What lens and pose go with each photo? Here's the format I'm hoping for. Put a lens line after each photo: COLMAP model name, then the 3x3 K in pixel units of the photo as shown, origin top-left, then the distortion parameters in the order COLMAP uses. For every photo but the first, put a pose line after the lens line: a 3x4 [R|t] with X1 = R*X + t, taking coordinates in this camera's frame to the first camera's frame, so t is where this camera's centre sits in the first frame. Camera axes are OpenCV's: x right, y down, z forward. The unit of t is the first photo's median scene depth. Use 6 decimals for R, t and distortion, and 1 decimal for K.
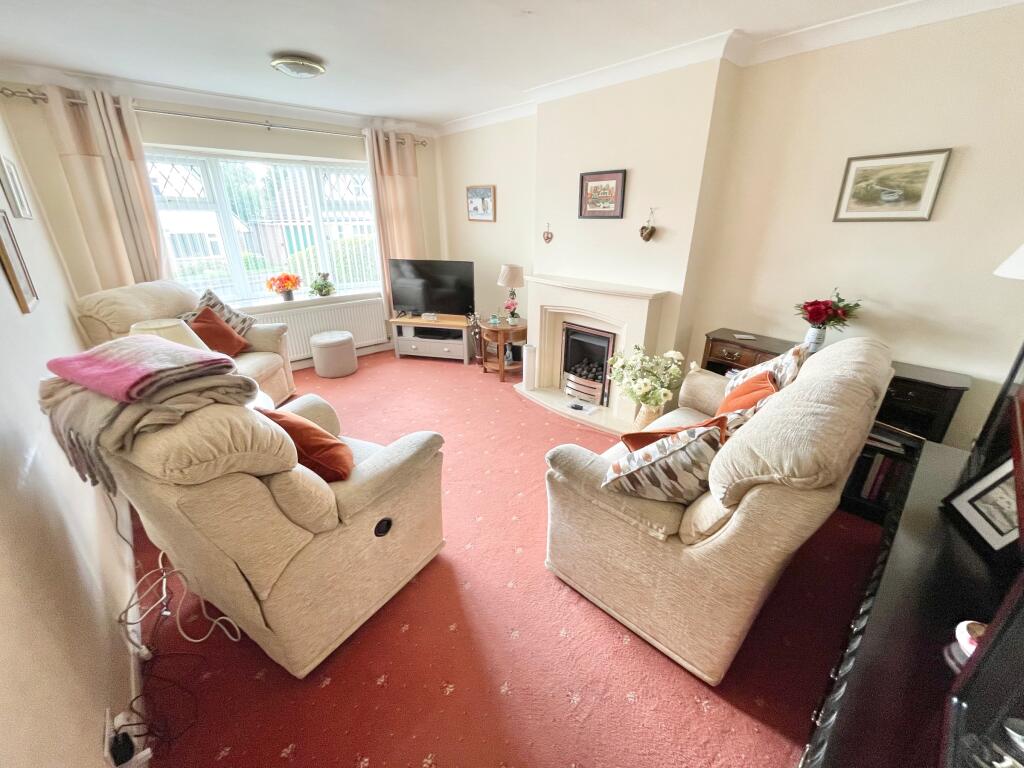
lens RADIAL K [[415.3, 0, 513.2], [0, 415.3, 379.4], [0, 0, 1]] dist [-0.005117, -0.000266]
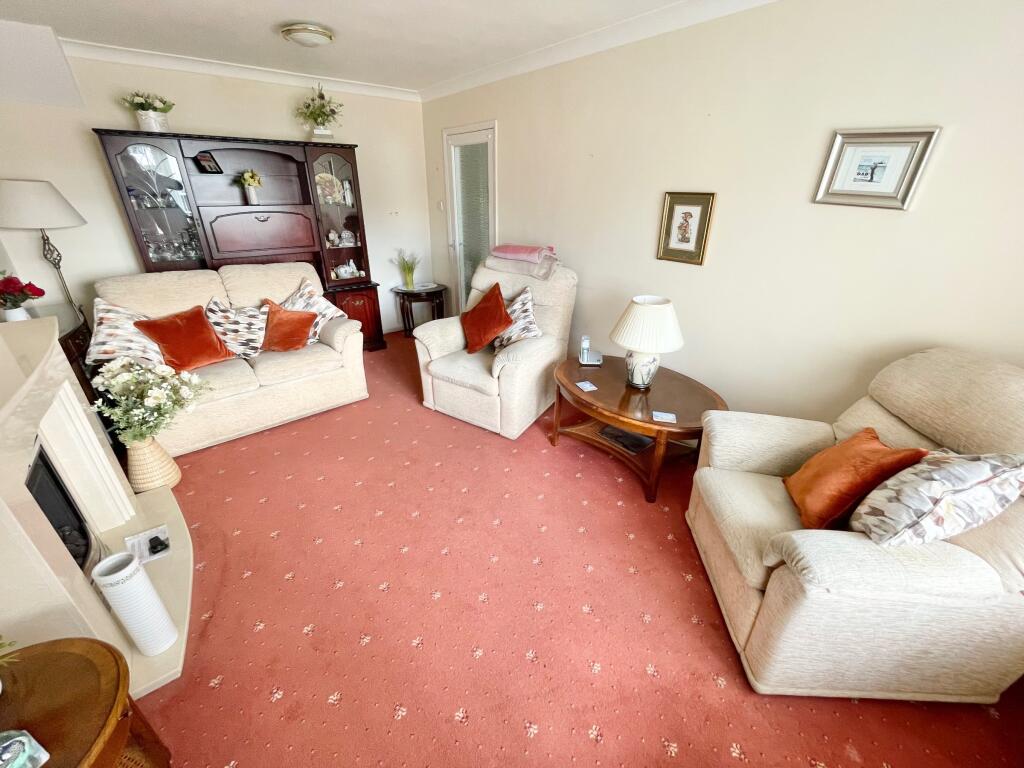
lens RADIAL K [[415.3, 0, 513.0], [0, 415.3, 383.8], [0, 0, 1]] dist [-0.005117, -0.000266]
pose [[-0.998304, -0.033576, 0.047559, -0.398809], [0.012393, 0.675631, 0.737135, -0.550319], [-0.056882, 0.736475, -0.674069, 1.339848]]
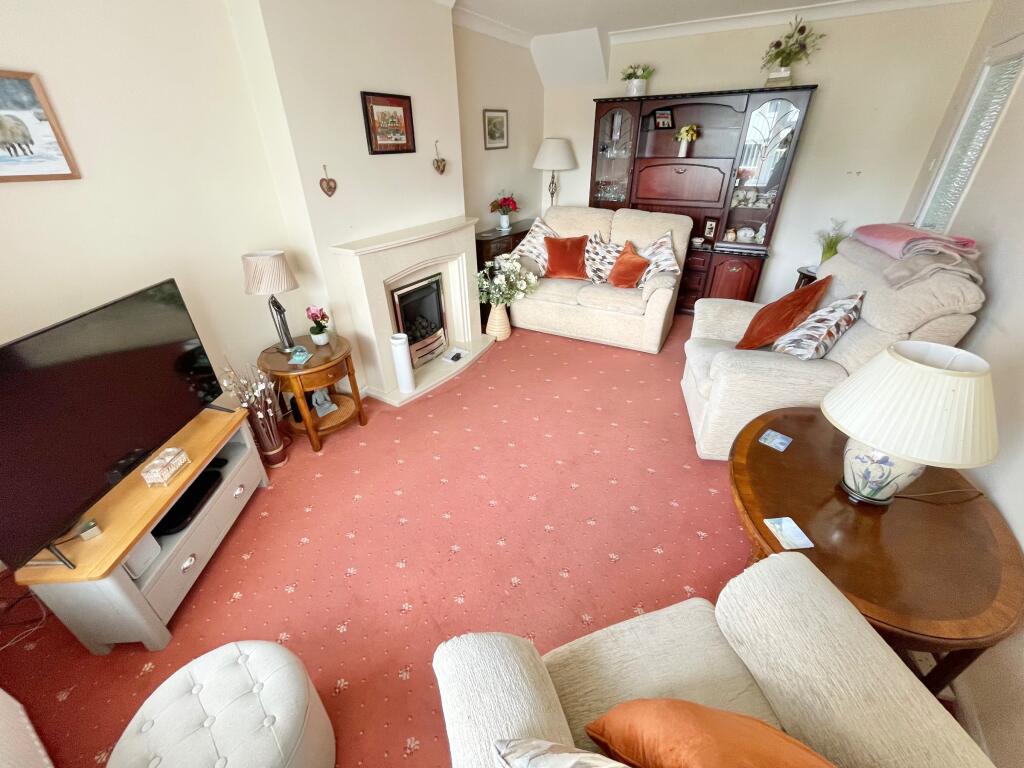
lens RADIAL K [[415.3, 0, 513.1], [0, 415.3, 387.3], [0, 0, 1]] dist [-0.005117, -0.000266]
pose [[-0.288013, -0.478687, 0.829402, -0.831179], [0.374906, 0.740607, 0.557626, -0.427976], [-0.881189, 0.471551, -0.033842, 1.071035]]
